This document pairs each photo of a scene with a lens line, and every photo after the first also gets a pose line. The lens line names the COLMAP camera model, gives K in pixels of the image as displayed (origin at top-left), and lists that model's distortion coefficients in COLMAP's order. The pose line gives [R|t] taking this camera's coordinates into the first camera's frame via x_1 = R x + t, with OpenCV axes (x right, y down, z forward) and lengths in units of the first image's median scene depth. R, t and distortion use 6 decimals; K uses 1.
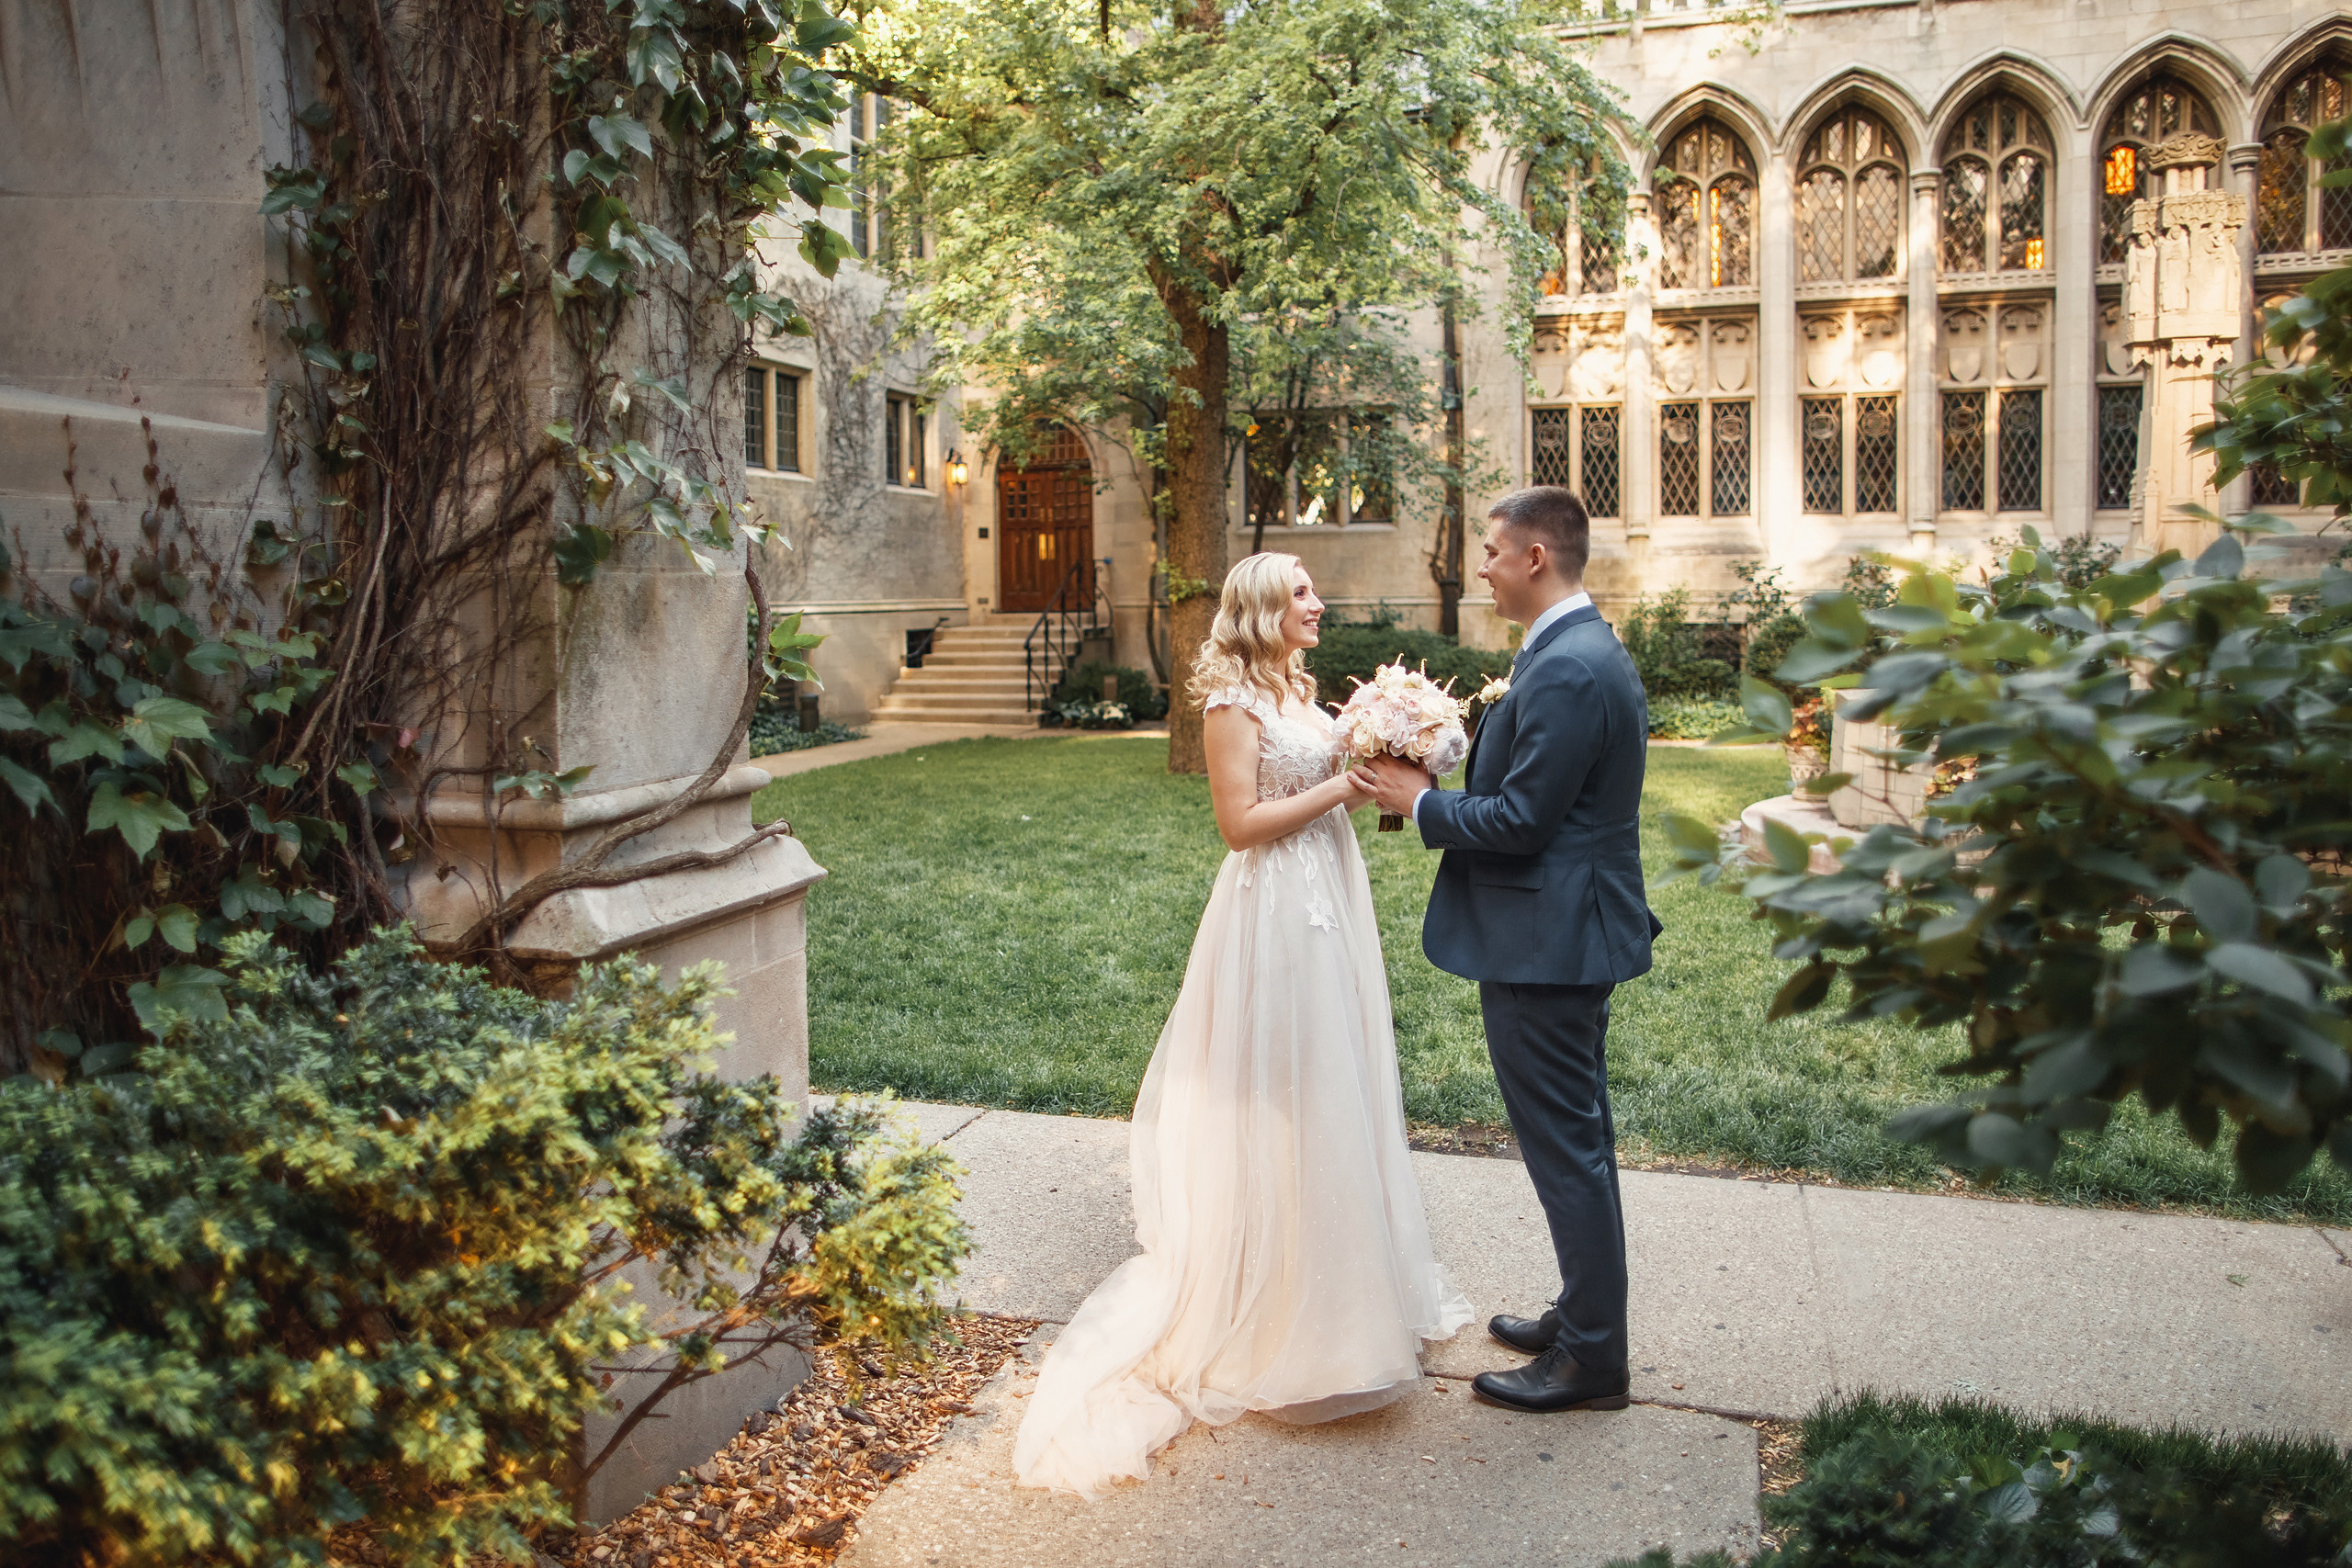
lens RADIAL K [[1720.1, 0, 1123.0], [0, 1720.1, 670.3], [0, 0, 1]] dist [-0.064067, 0.070115]
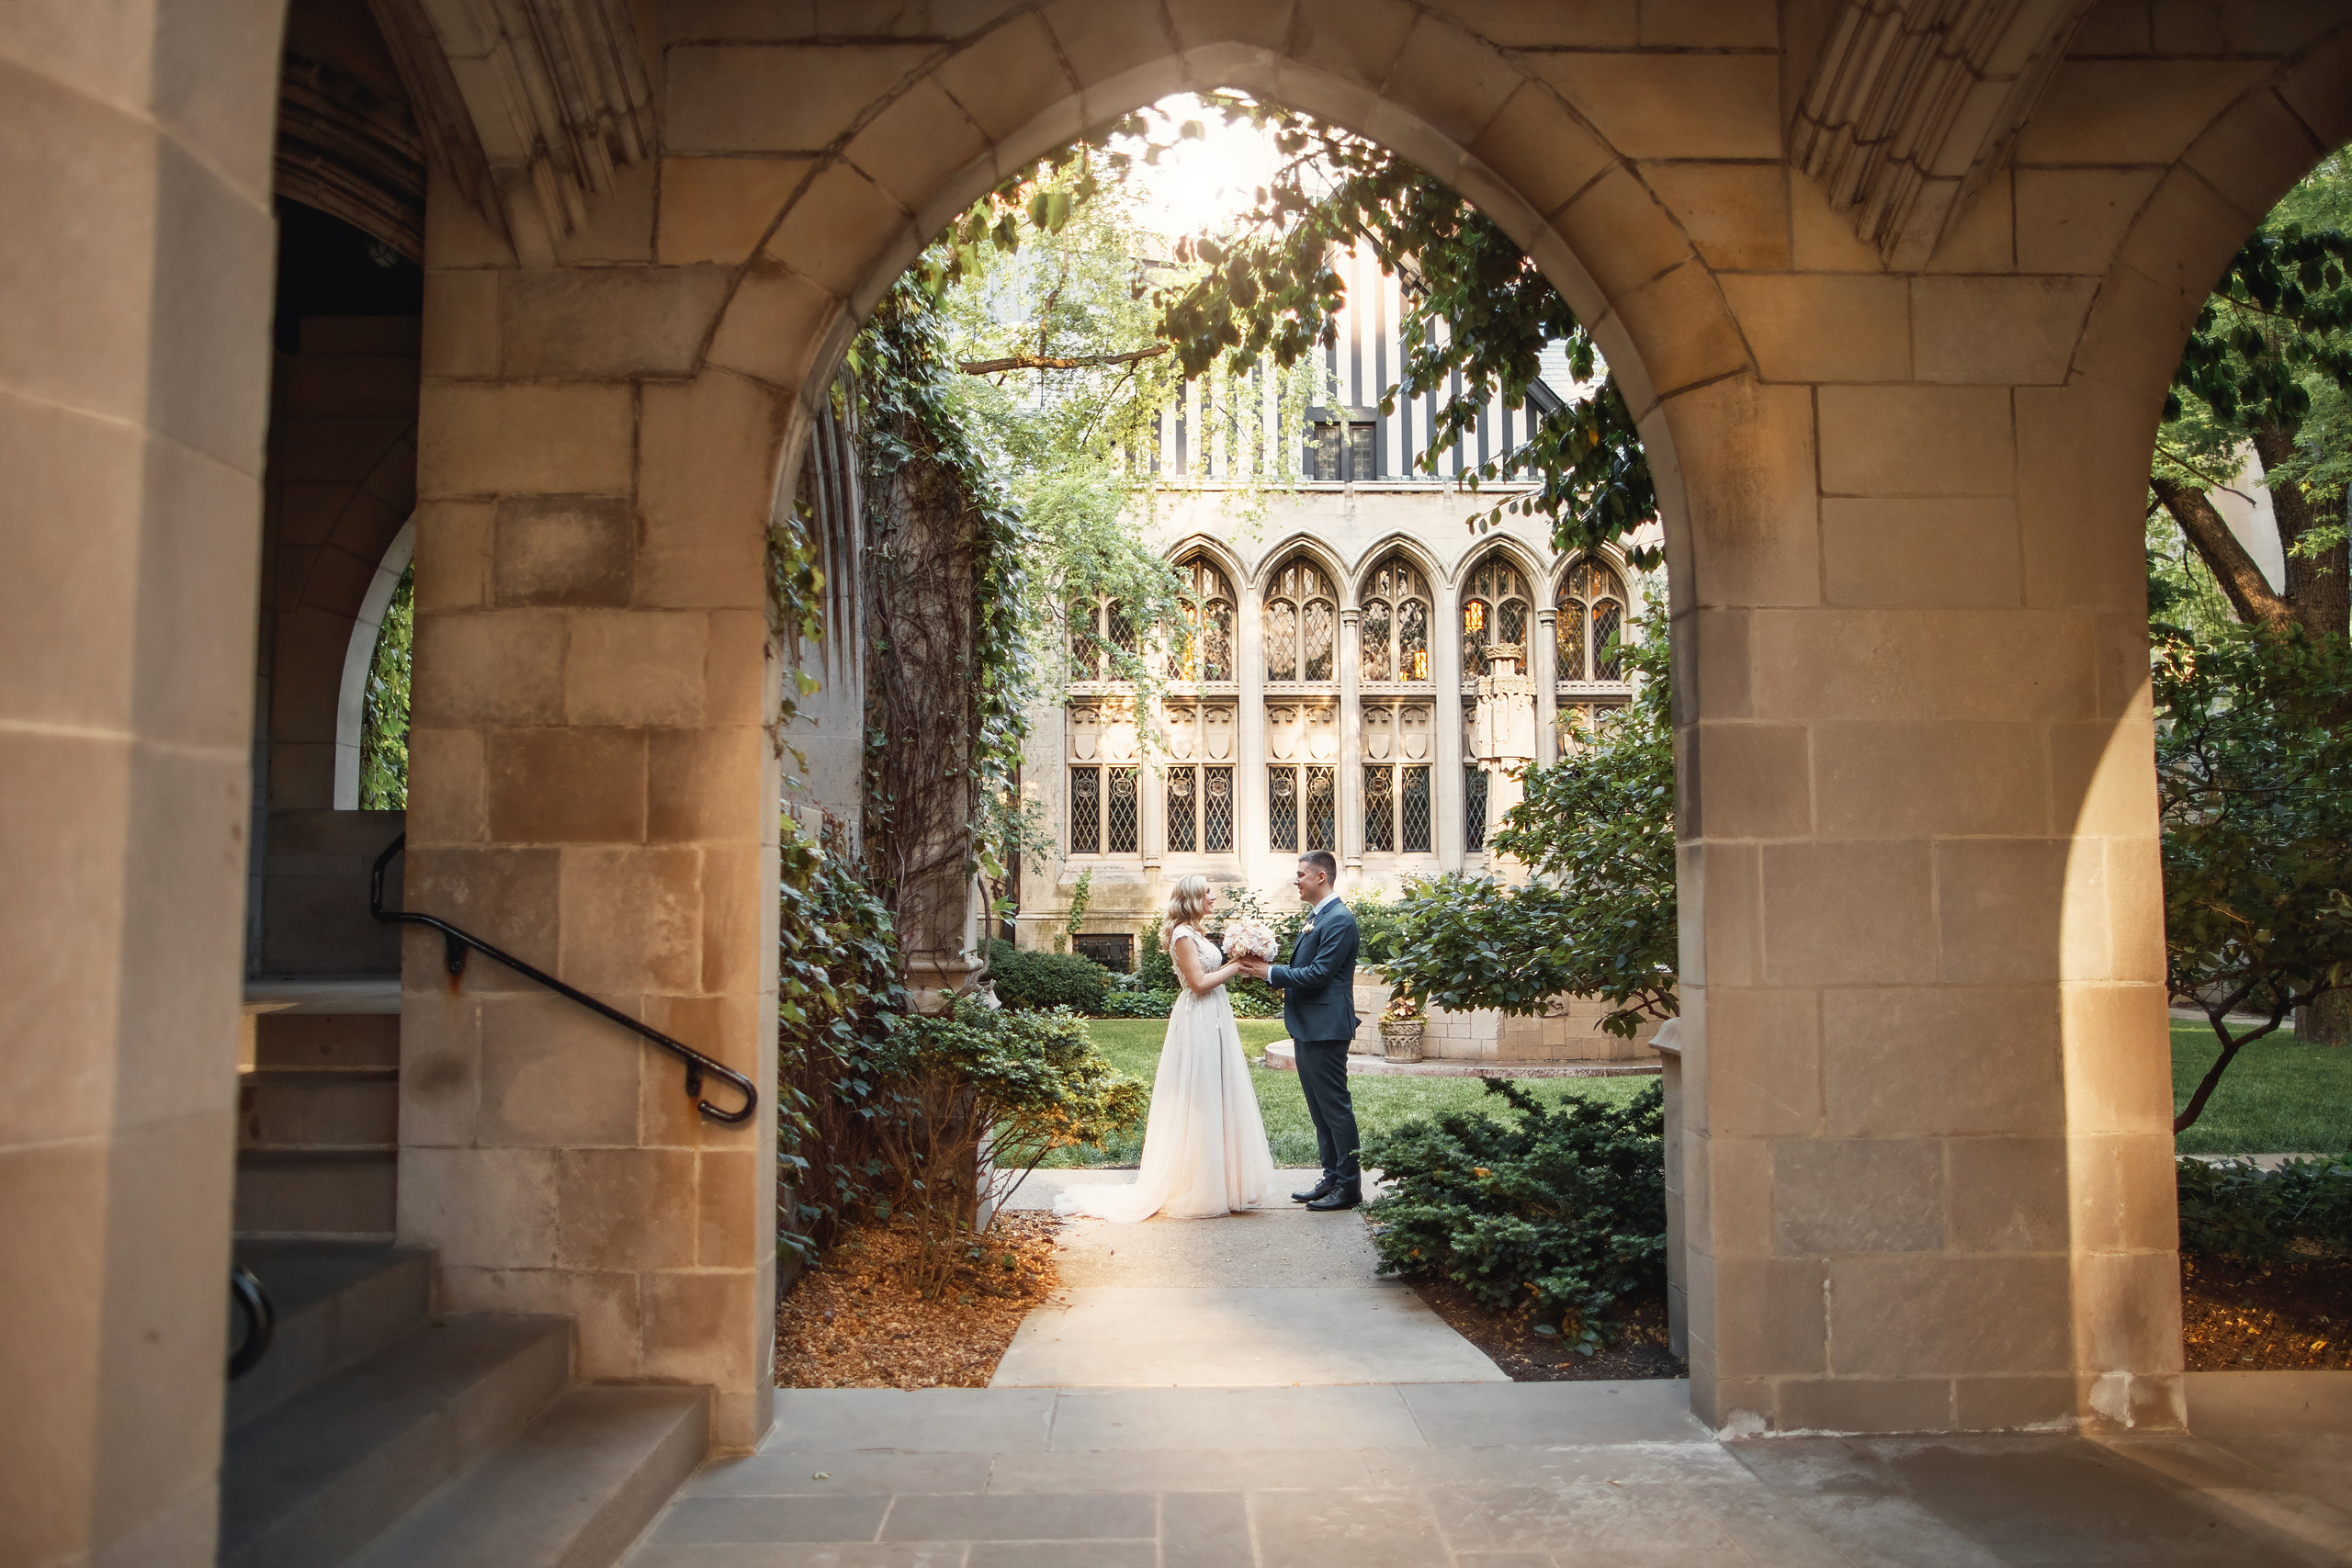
lens RADIAL K [[1621.4, 0, 1176.0], [0, 1621.4, 784.0], [0, 0, 1]] dist [-0.059943, 0.058061]
pose [[0.941943, 0.033285, 0.334118, -0.100828], [0.009601, 0.991998, -0.125889, 0.015277], [-0.335635, 0.121788, 0.934086, -0.175119]]
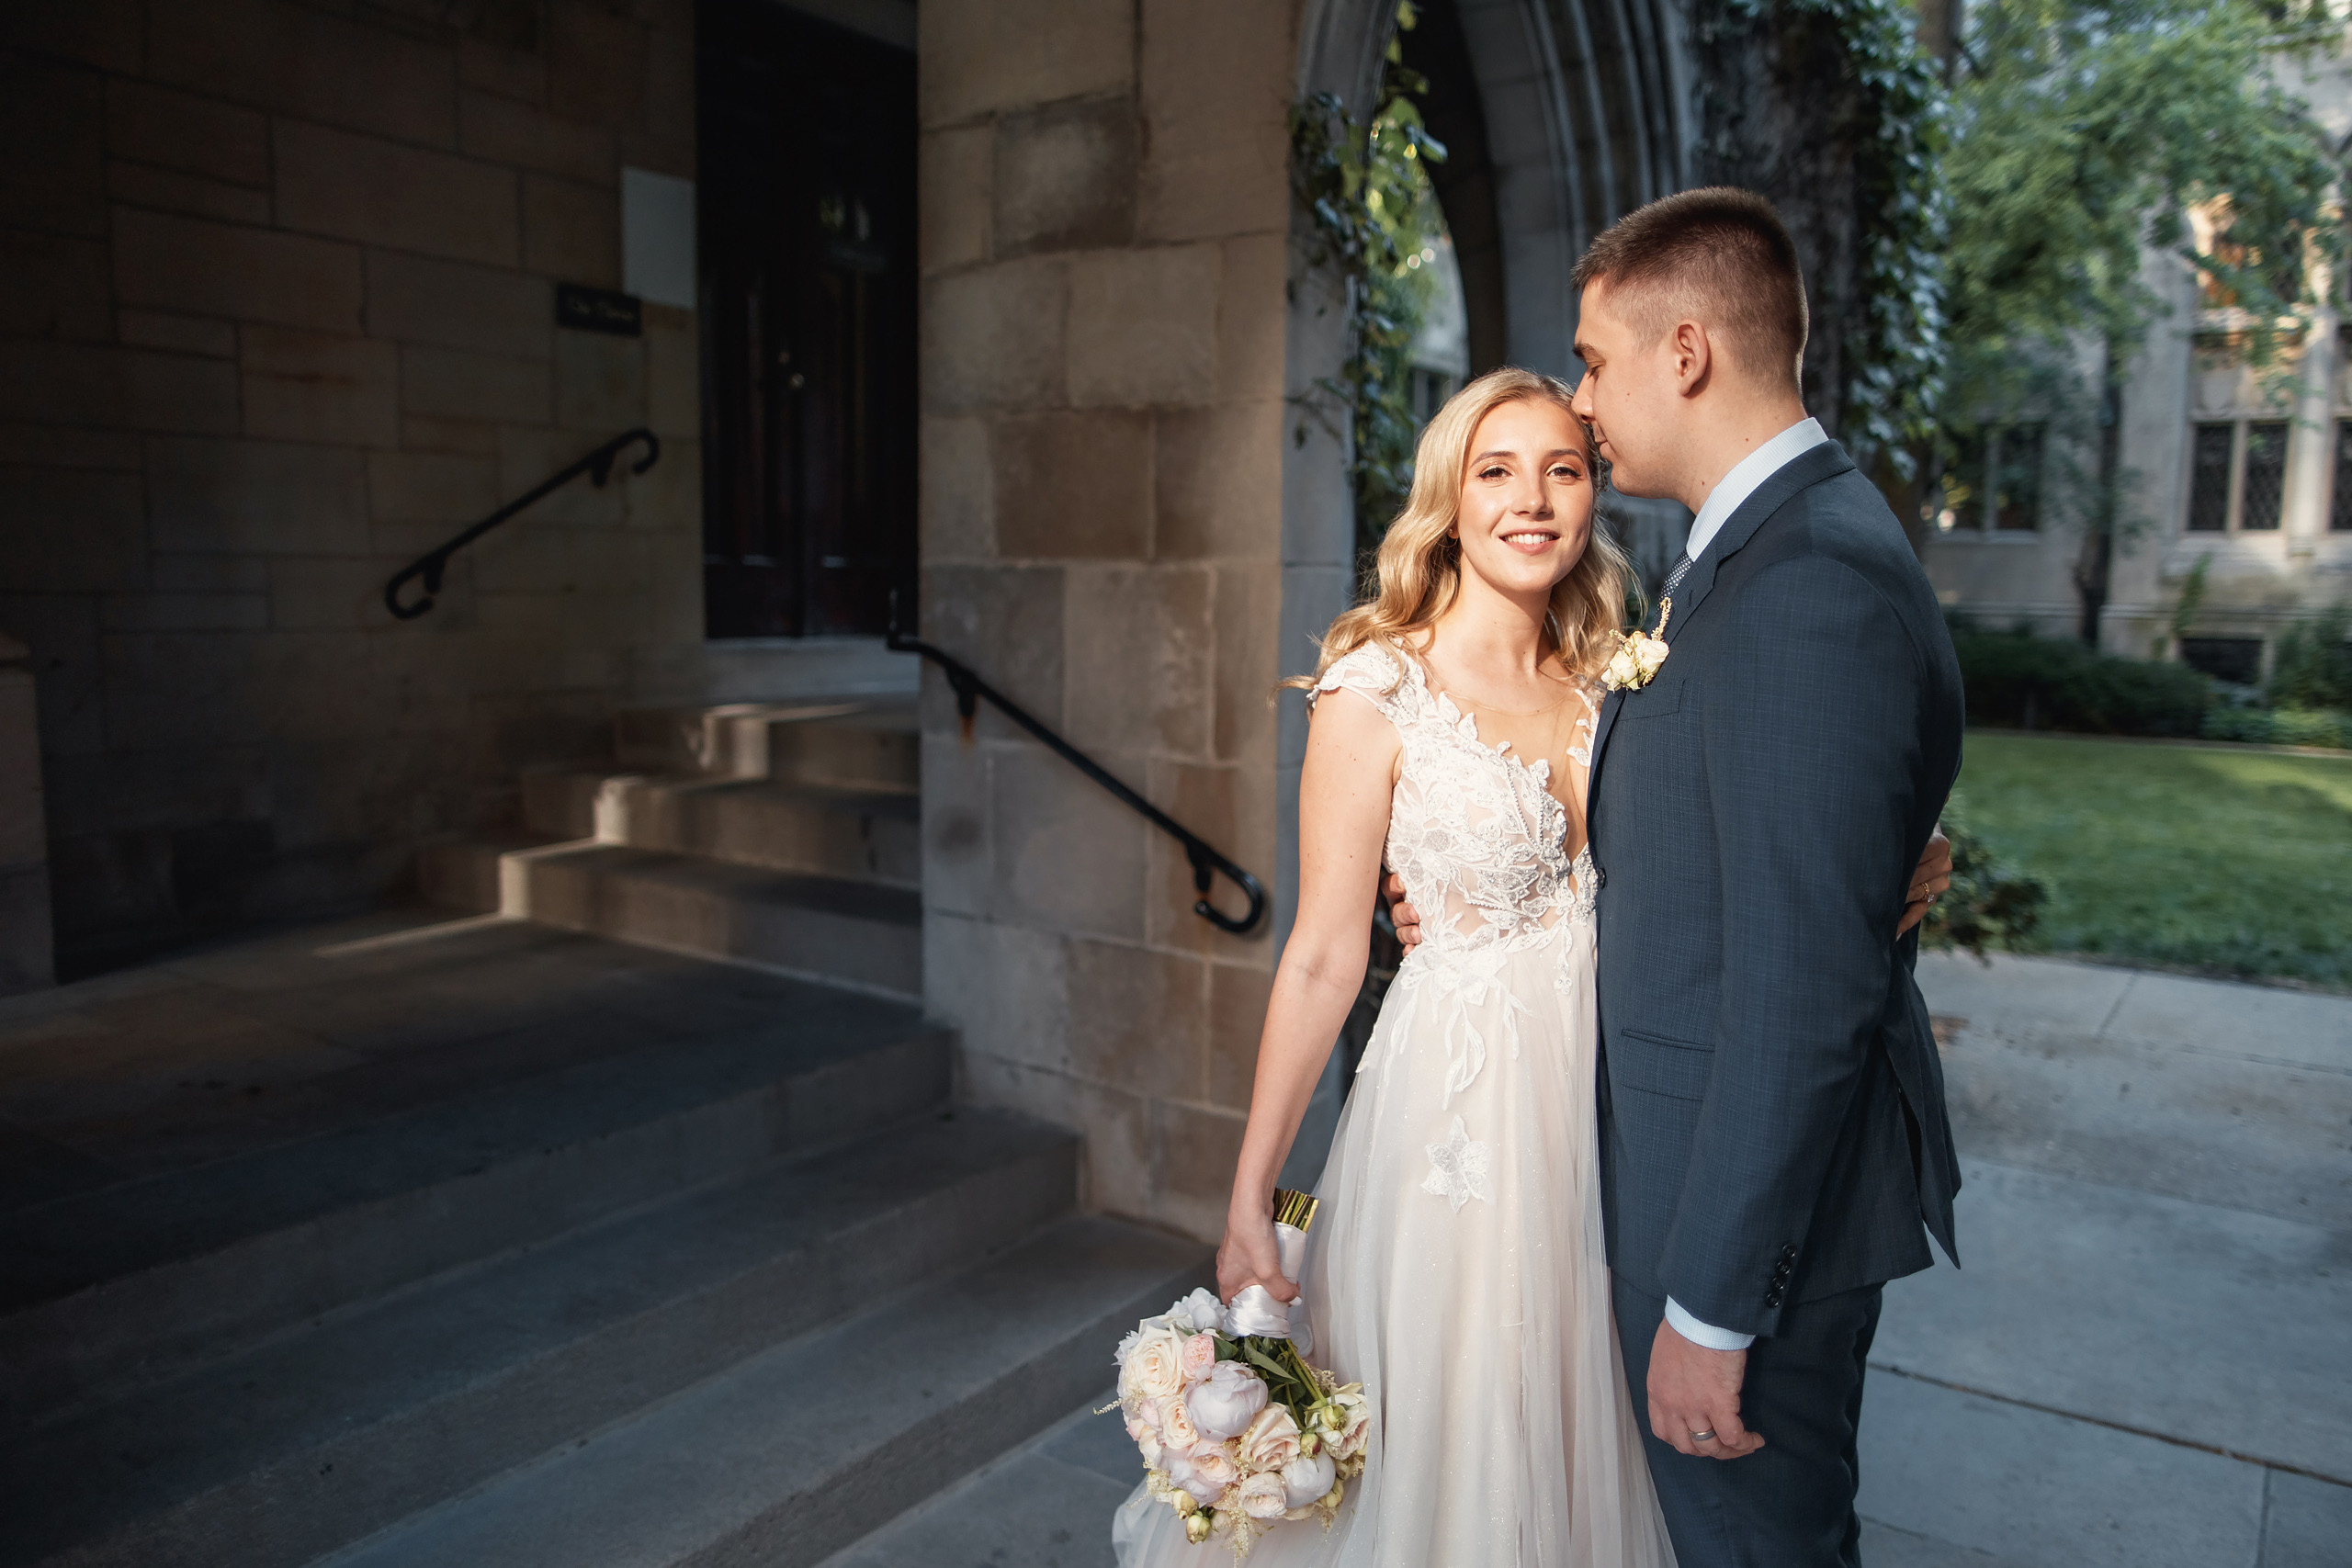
lens RADIAL K [[1705.9, 0, 1237.6], [0, 1705.9, 785.6], [0, 0, 1]] dist [-0.066799, 0.071362]
pose [[0.967702, 0.057026, -0.245562, -0.058713], [-0.039051, 0.996230, 0.077459, 0.007363], [0.249053, -0.065367, 0.966281, -0.132931]]
